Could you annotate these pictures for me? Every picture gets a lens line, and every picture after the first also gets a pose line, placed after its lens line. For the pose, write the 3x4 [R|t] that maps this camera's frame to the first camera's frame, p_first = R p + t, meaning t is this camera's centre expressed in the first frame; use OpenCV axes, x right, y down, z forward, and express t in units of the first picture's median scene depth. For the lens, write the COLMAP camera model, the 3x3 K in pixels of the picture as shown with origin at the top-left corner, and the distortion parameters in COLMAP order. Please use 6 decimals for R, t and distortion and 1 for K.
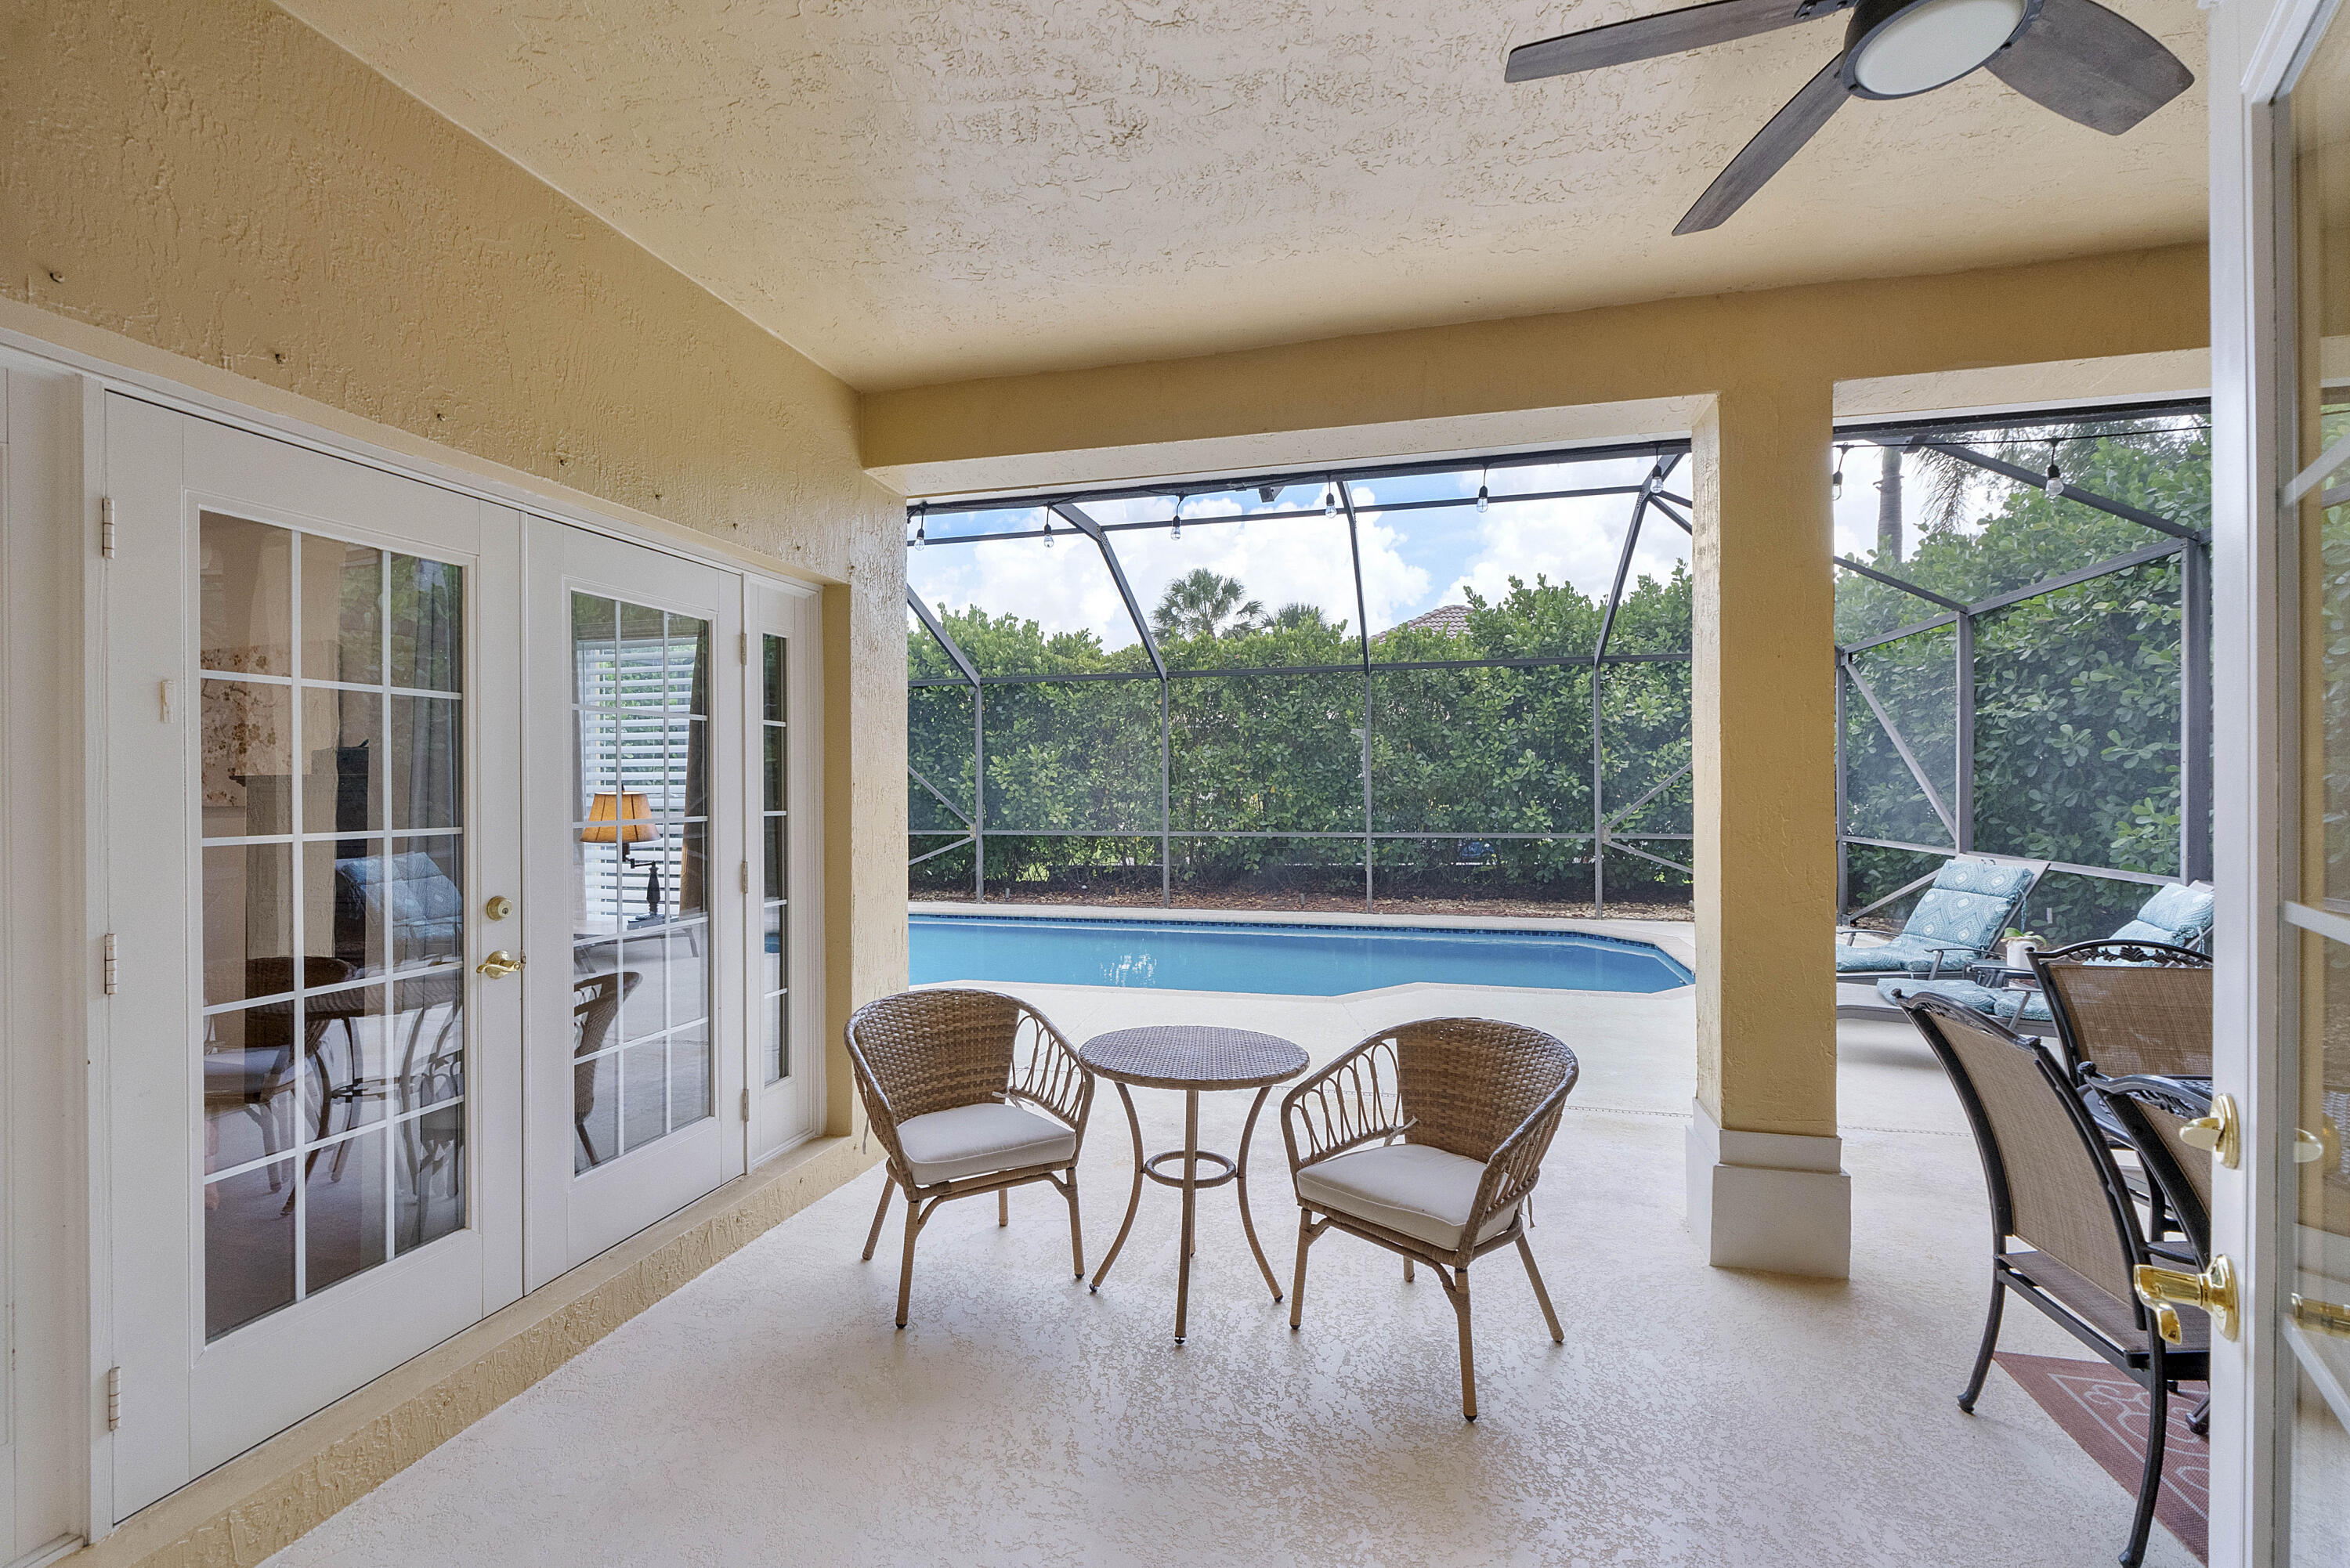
lens RADIAL K [[995.1, 0, 1172.4], [0, 995.1, 779.7], [0, 0, 1]] dist [-0.011622, 0.001008]
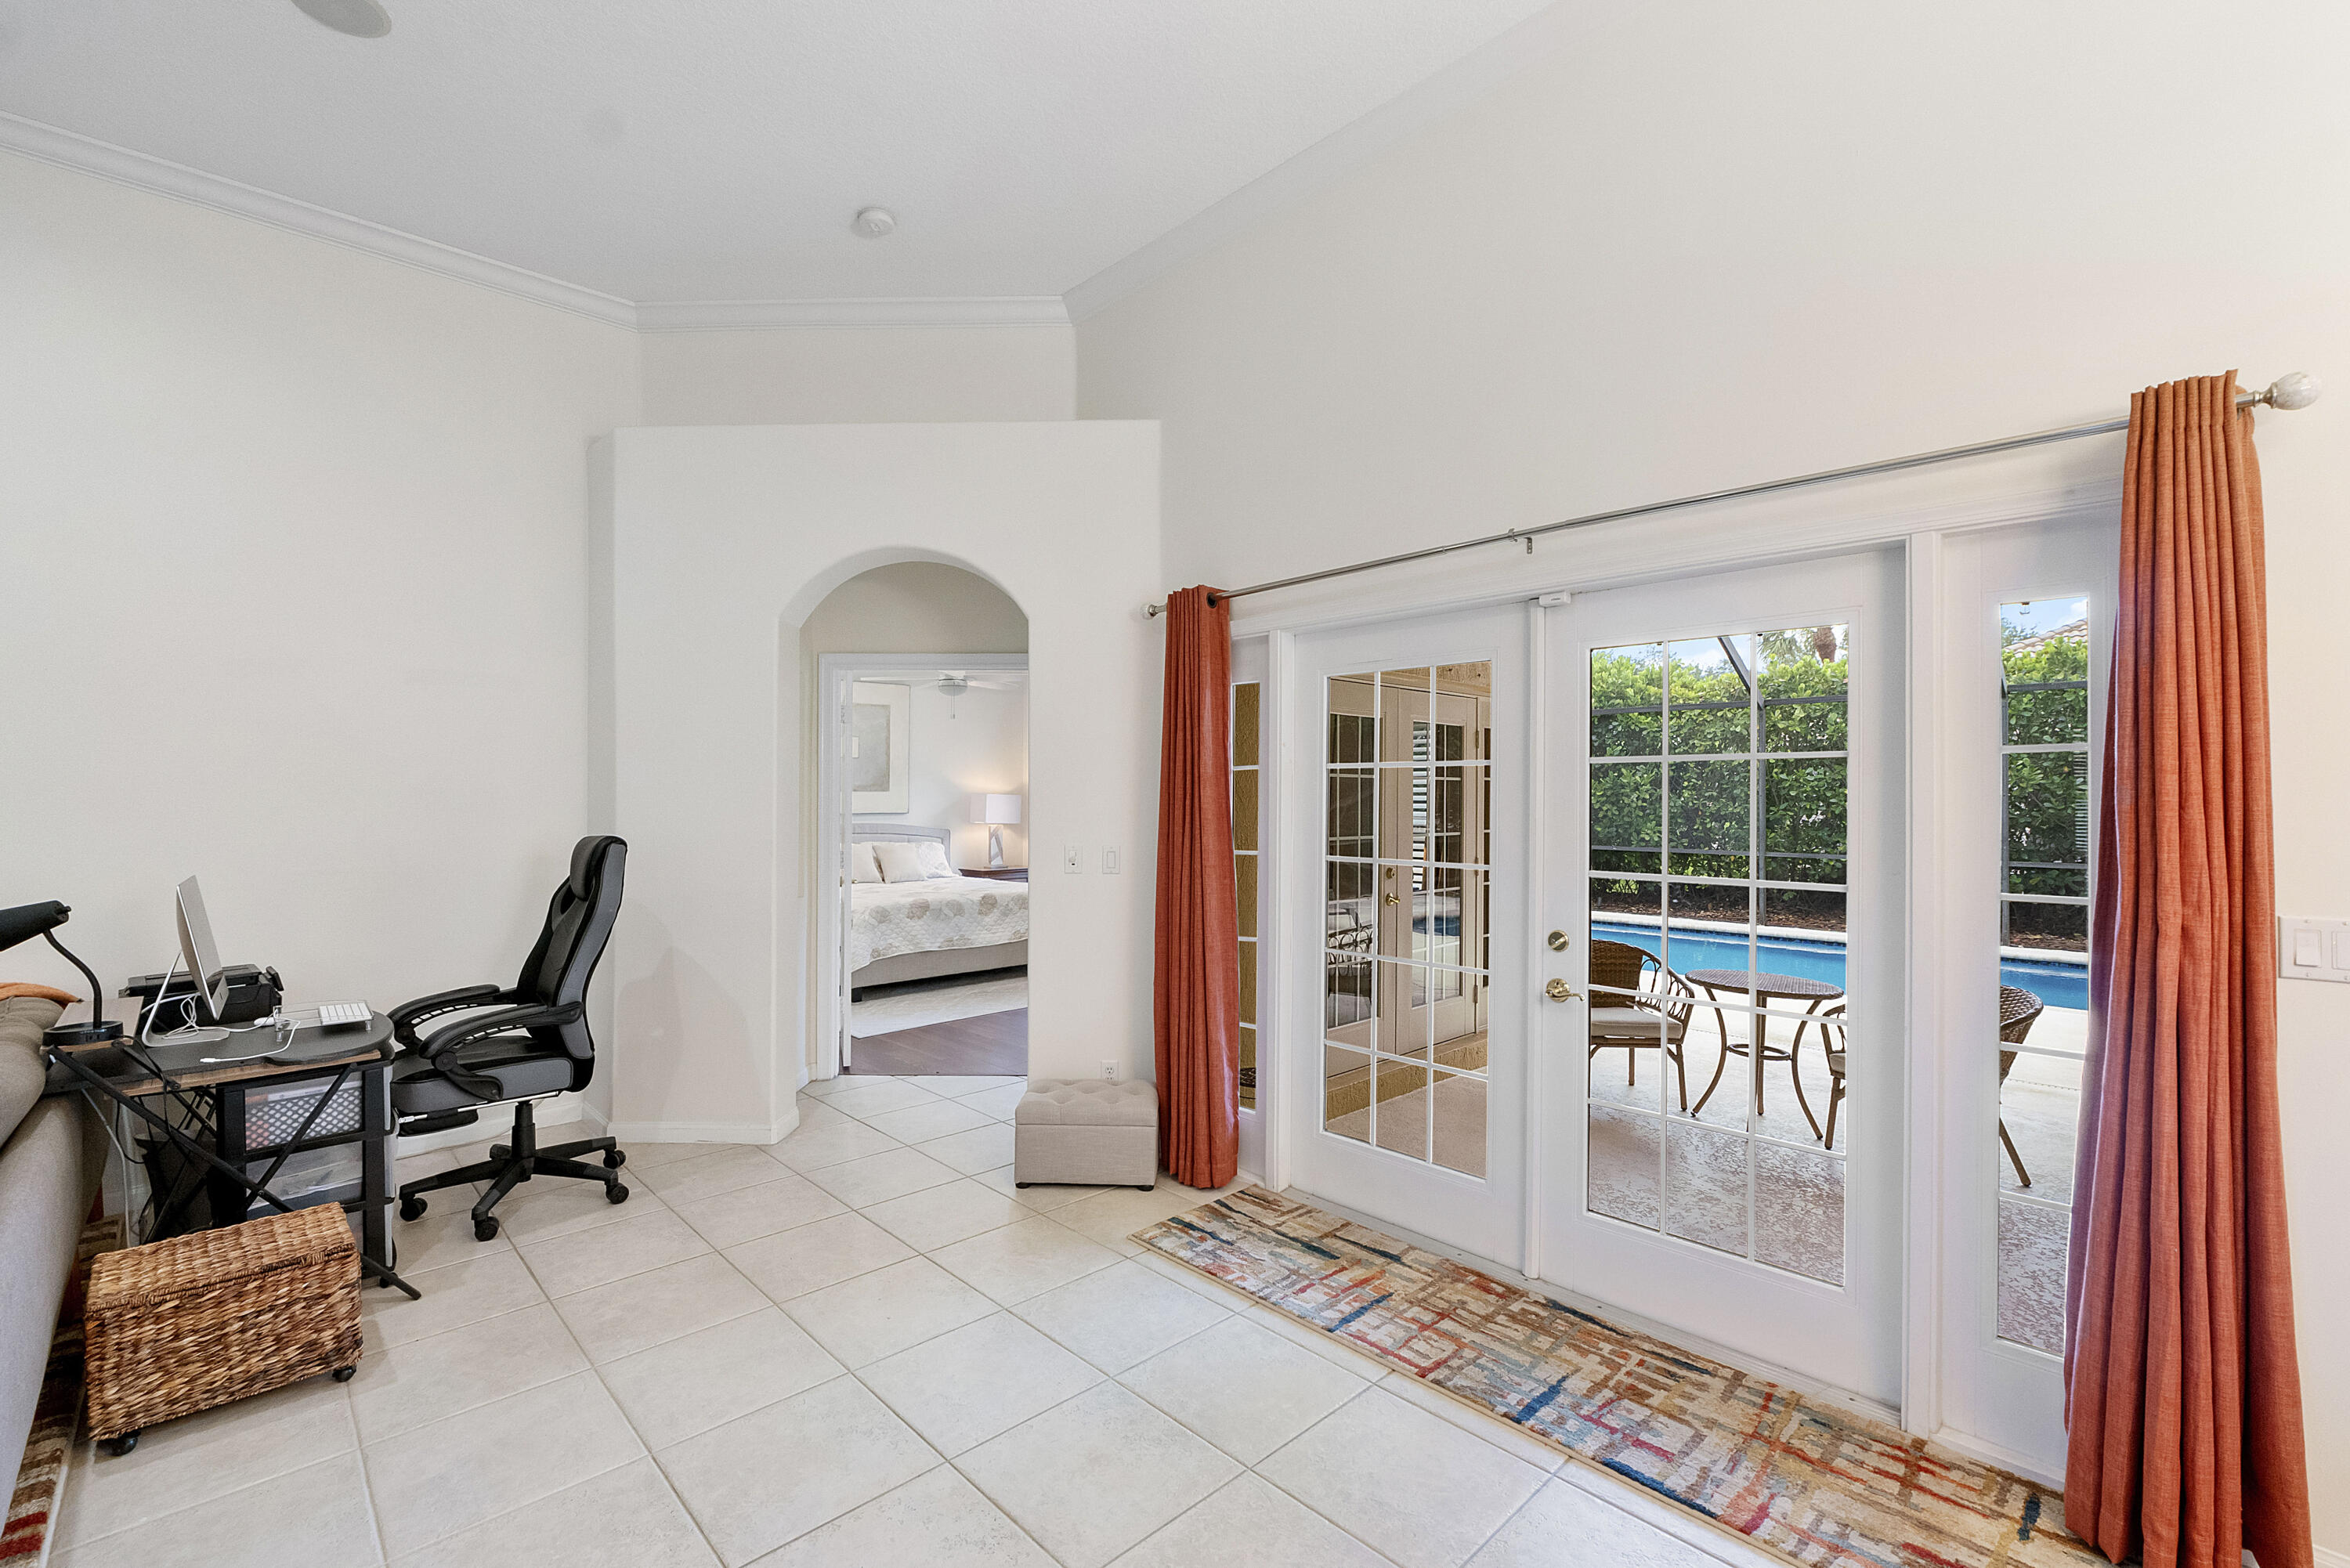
lens RADIAL K [[995.1, 0, 1181.5], [0, 995.1, 789.0], [0, 0, 1]] dist [-0.011622, 0.001008]
pose [[0.854963, 0.007104, -0.518641, 0.042985], [-0.007960, 0.999968, 0.000576, -0.038552], [0.518629, 0.003636, 0.854992, -0.816830]]
